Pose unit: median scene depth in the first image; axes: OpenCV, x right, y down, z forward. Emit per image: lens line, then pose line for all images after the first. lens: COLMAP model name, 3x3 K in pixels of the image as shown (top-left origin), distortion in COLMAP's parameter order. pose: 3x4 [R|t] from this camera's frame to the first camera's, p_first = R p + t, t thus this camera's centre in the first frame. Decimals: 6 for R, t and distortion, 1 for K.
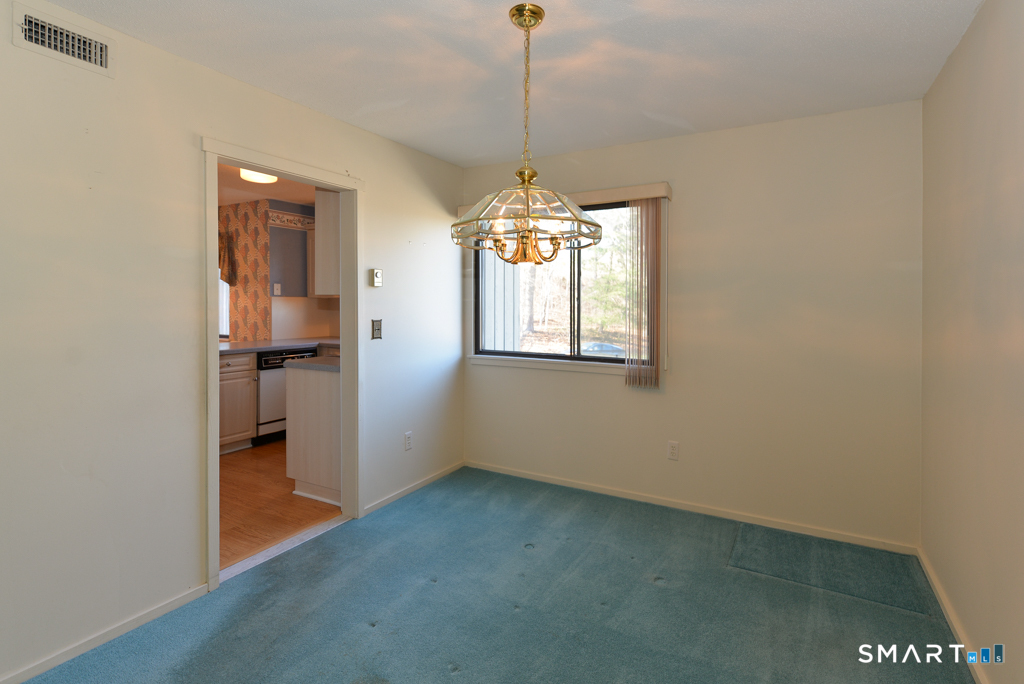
lens RADIAL K [[505.6, 0, 535.3], [0, 505.6, 306.7], [0, 0, 1]] dist [0.003085, 0.000240]
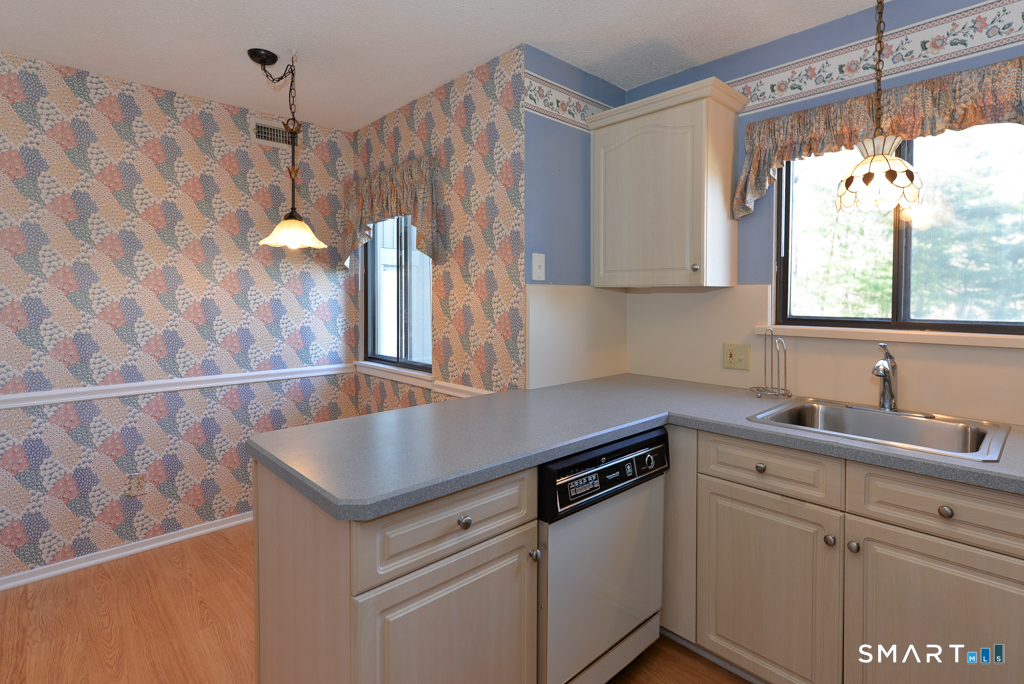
lens RADIAL K [[509.5, 0, 513.6], [0, 509.5, 305.5], [0, 0, 1]] dist [-0.000406, -0.000058]
pose [[0.945506, 0.003390, -0.325587, -0.390388], [-0.000342, 0.999956, 0.009421, -0.006608], [0.325604, -0.008796, 0.945465, 0.593478]]
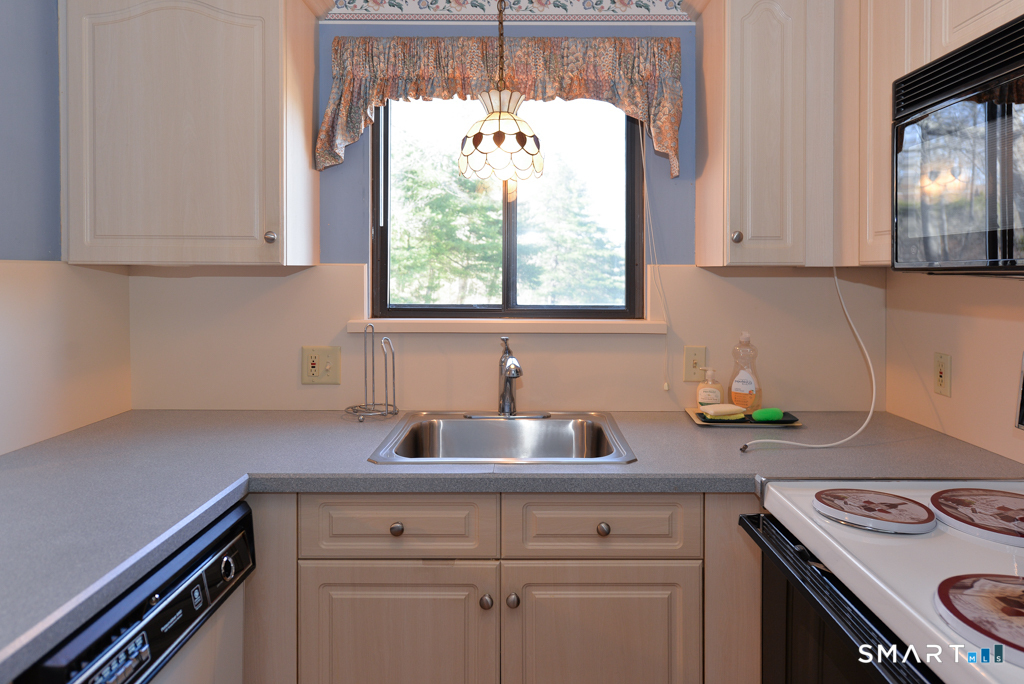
lens RADIAL K [[677.5, 0, 536.0], [0, 677.5, 273.0], [0, 0, 1]] dist [0.003790, -0.001562]
pose [[0.877052, -0.005066, 0.480370, -0.429006], [0.005761, 0.999983, 0.000027, -0.012852], [-0.480362, 0.002743, 0.877066, 0.644293]]
